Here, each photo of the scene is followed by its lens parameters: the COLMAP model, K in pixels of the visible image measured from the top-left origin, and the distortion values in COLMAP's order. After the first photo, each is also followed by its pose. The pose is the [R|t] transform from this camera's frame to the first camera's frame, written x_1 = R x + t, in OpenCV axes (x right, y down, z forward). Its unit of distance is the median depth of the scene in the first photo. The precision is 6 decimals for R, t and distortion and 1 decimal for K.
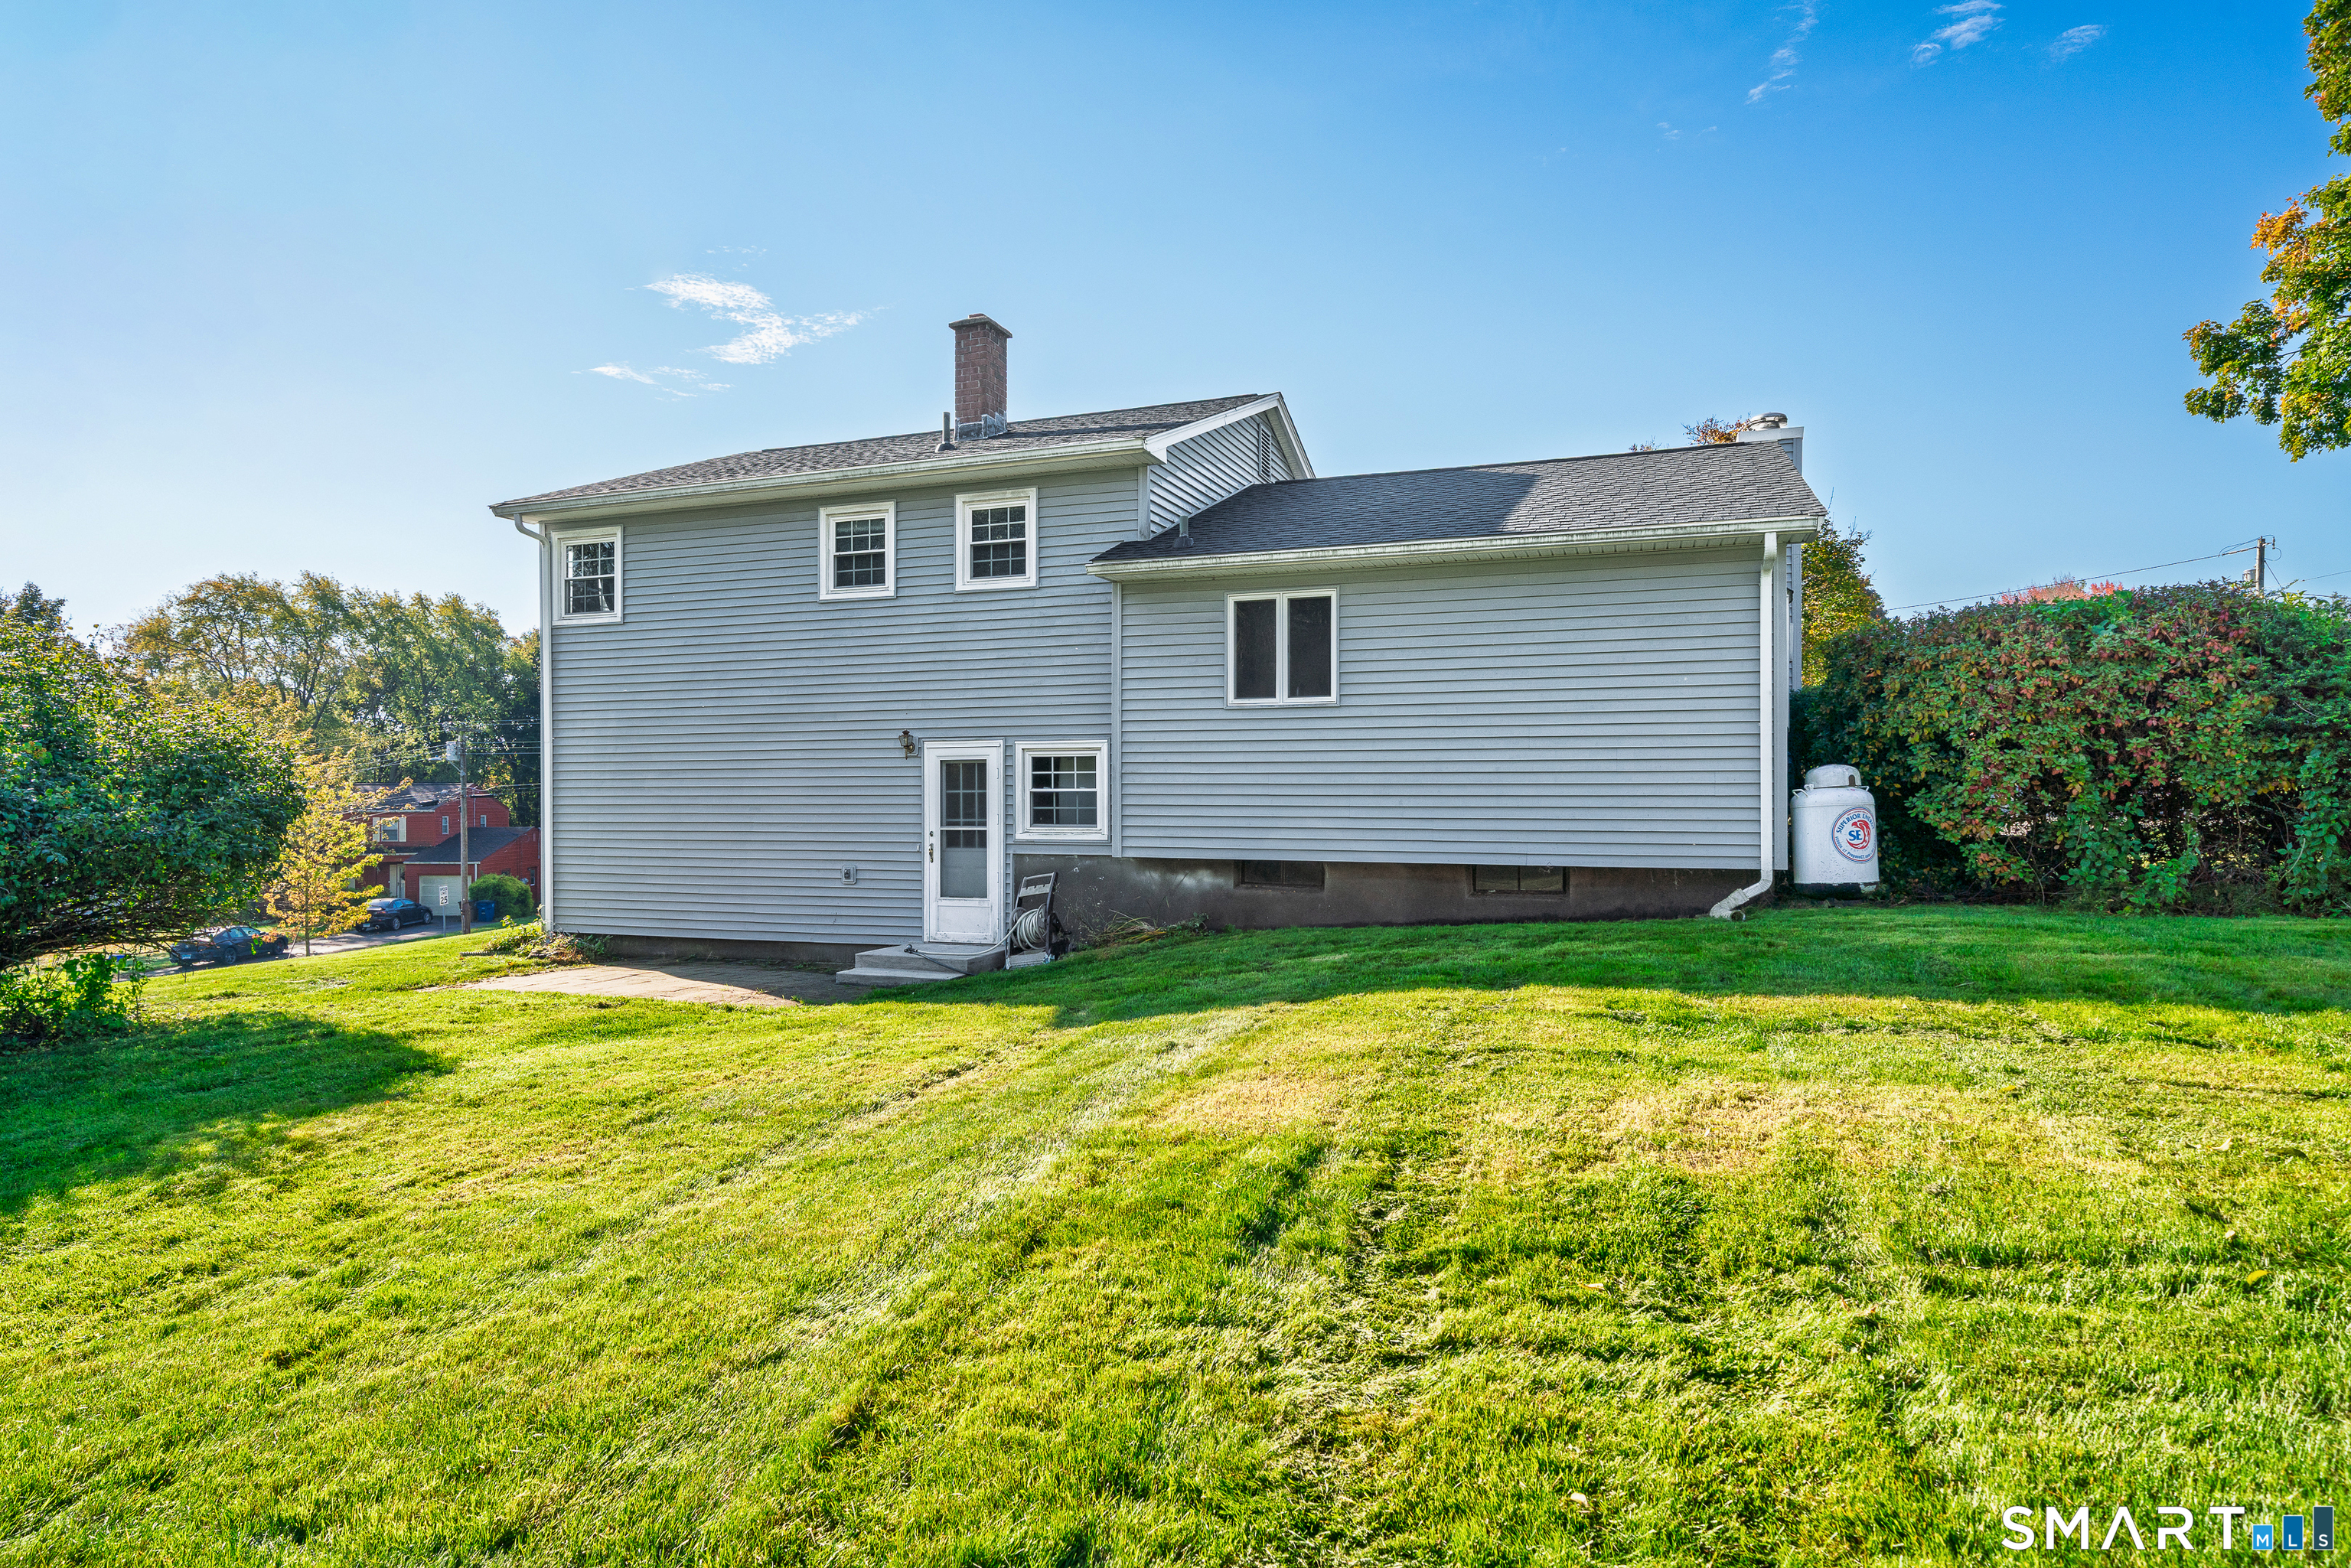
lens RADIAL K [[1315.6, 0, 1181.2], [0, 1315.6, 806.8], [0, 0, 1]] dist [-0.017105, -0.000102]
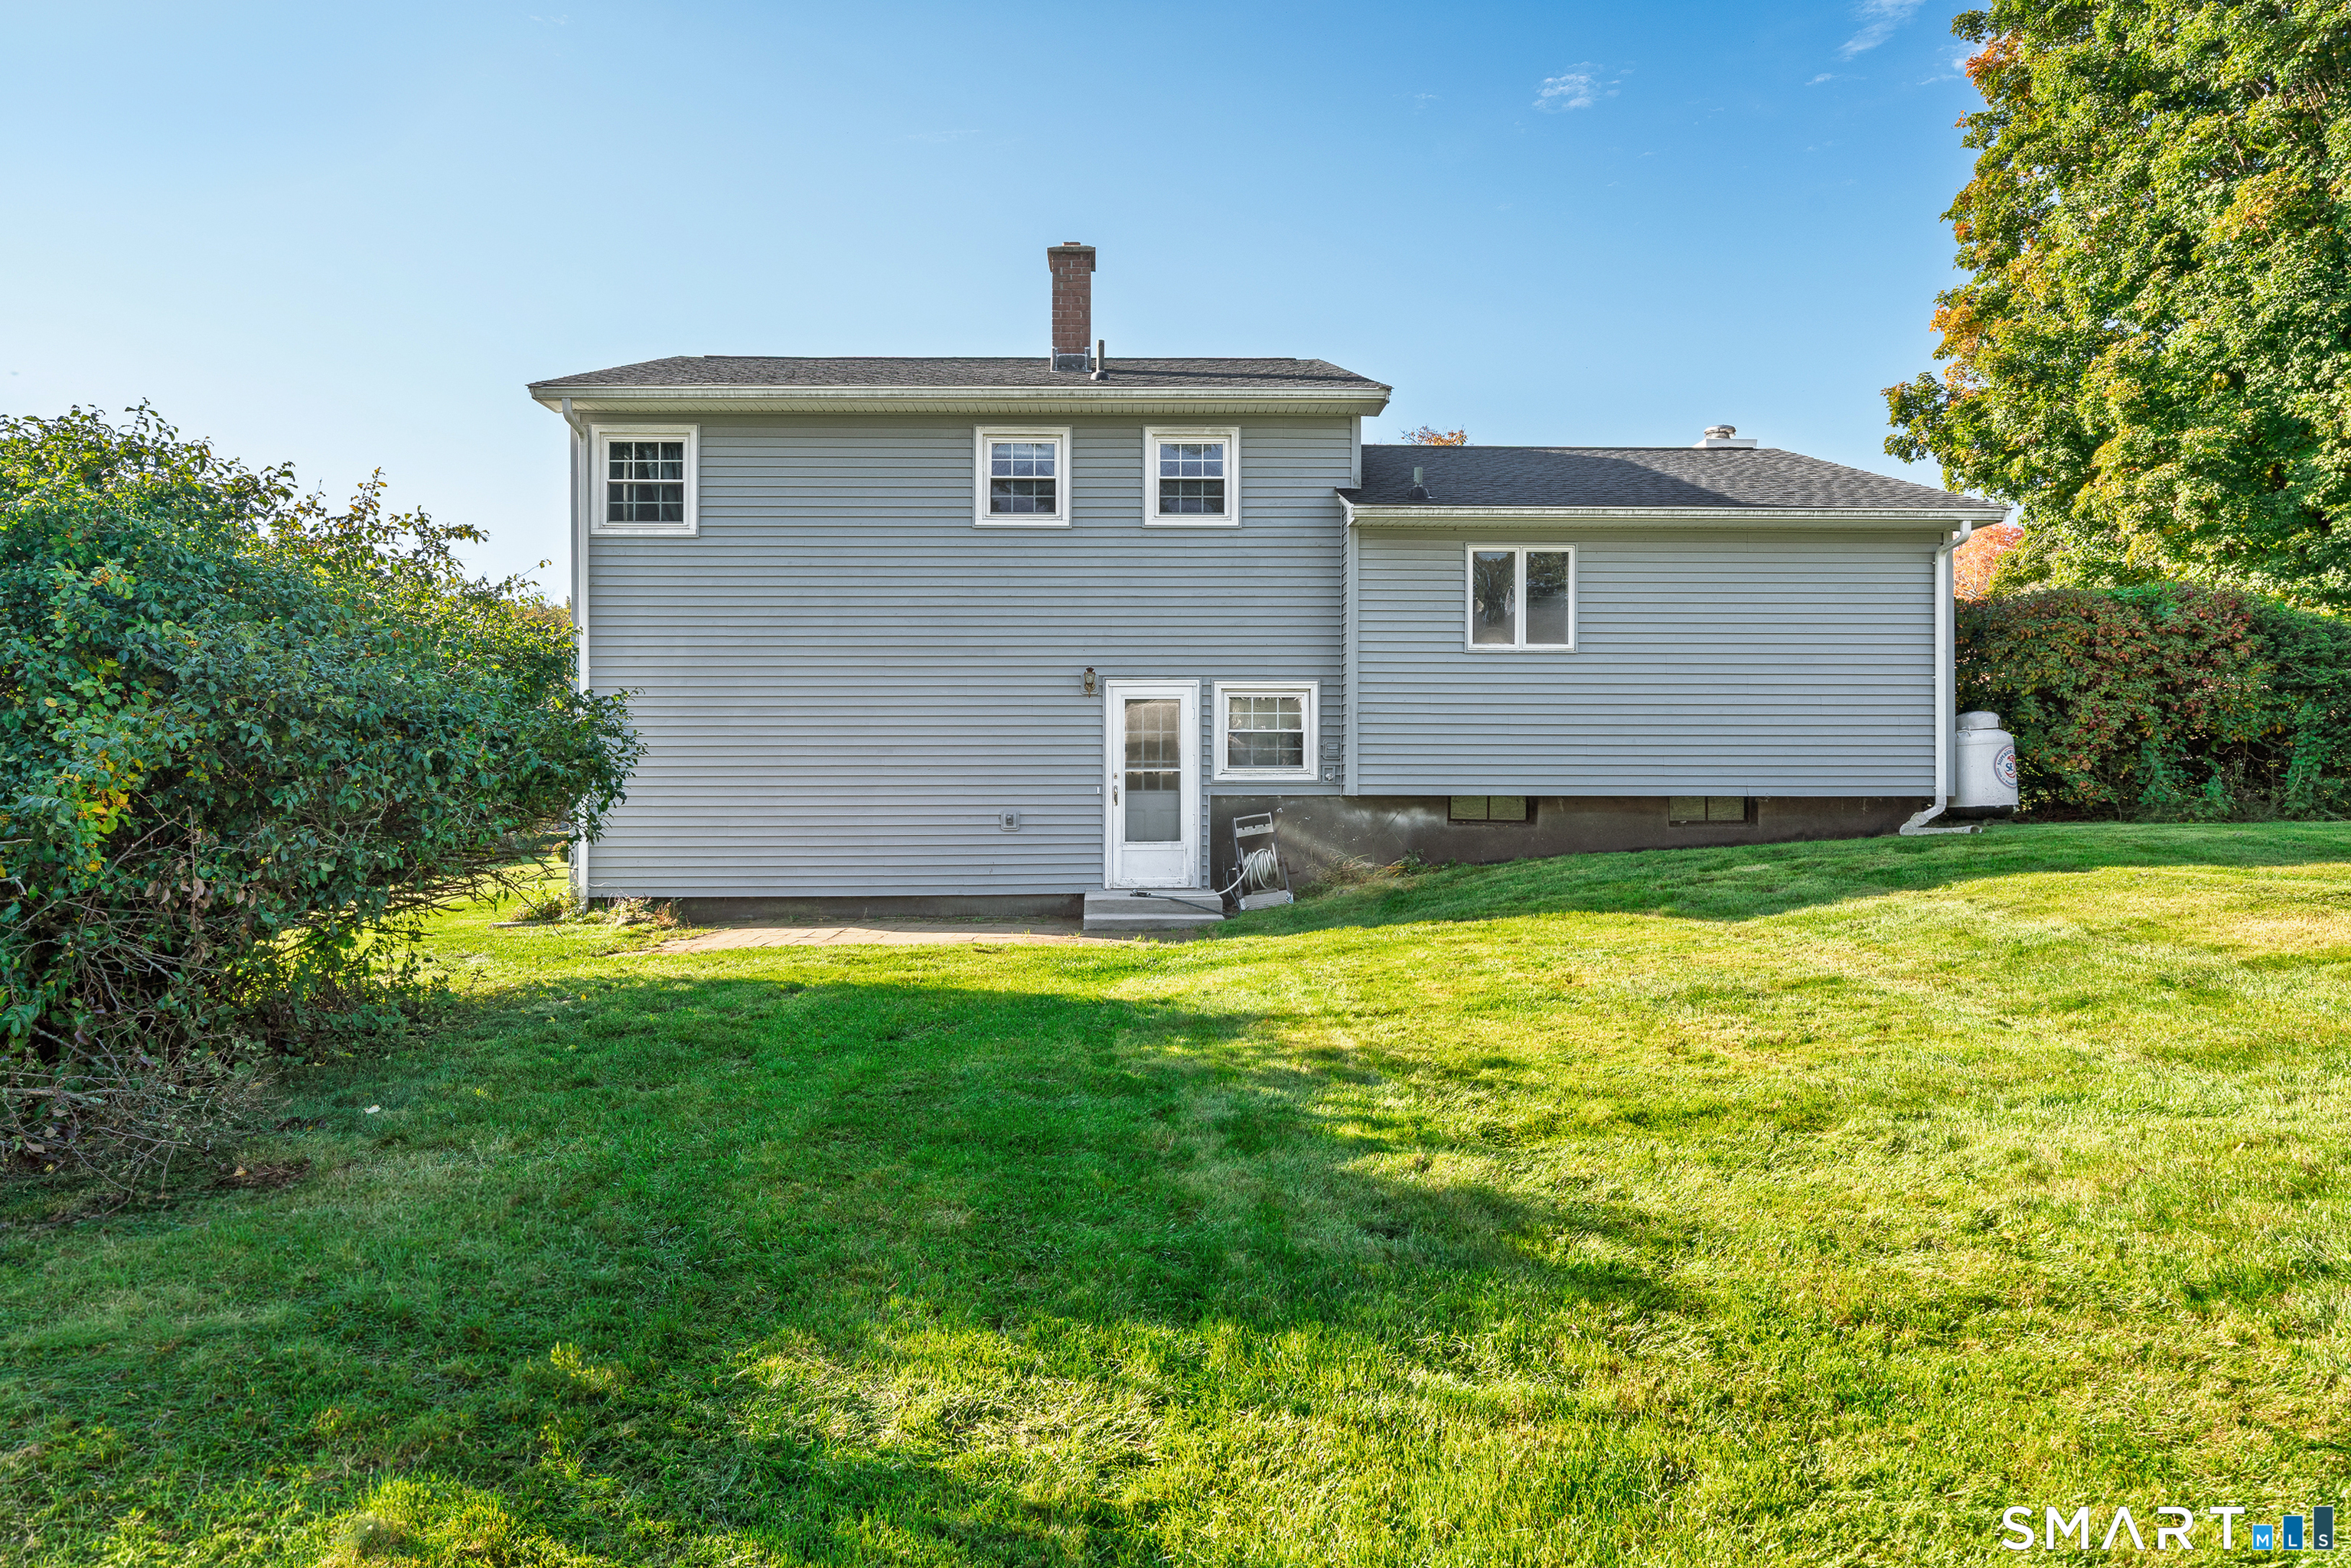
lens RADIAL K [[1315.6, 0, 1176.2], [0, 1315.6, 765.4], [0, 0, 1]] dist [-0.017105, -0.000102]
pose [[0.932302, 0.002595, 0.361671, -0.513051], [0.001843, 0.999927, -0.011924, 0.025392], [-0.361676, 0.011783, 0.932230, 0.090887]]
